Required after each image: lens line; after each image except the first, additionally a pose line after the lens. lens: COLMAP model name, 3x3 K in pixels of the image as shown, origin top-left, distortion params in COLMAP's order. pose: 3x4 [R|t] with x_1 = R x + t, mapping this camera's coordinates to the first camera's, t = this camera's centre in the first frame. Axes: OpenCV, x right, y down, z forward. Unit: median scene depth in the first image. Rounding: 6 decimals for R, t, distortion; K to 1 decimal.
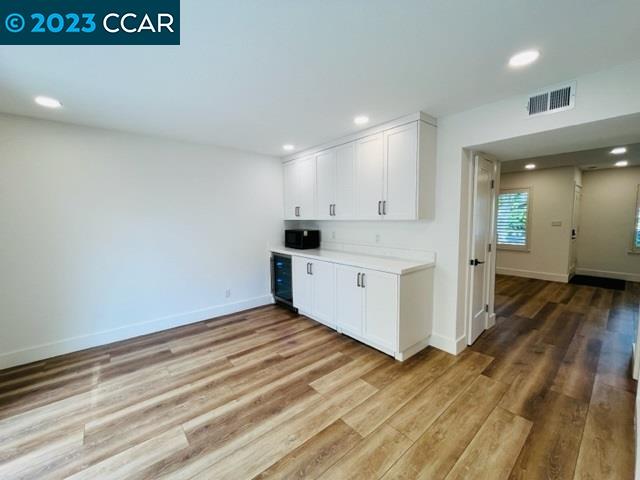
lens RADIAL K [[261.5, 0, 317.7], [0, 261.5, 242.5], [0, 0, 1]] dist [-0.004168, 0.000083]
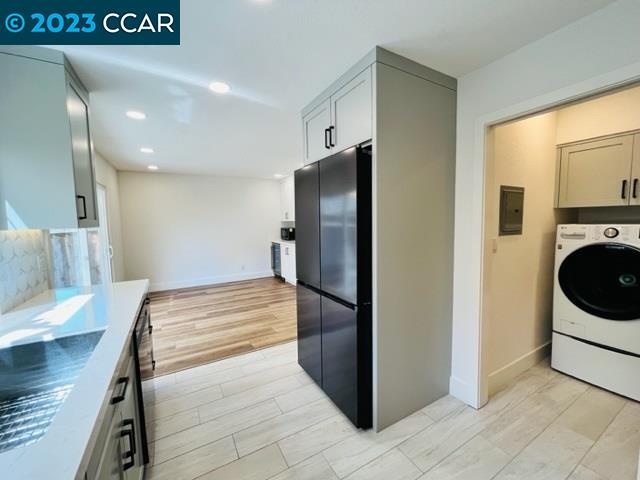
lens RADIAL K [[261.5, 0, 319.5], [0, 261.5, 239.1], [0, 0, 1]] dist [-0.004168, 0.000083]
pose [[0.985241, 0.003375, -0.171137, 0.578238], [-0.005410, 0.999920, -0.011427, 0.053928], [0.171085, 0.012184, 0.985181, -0.741870]]
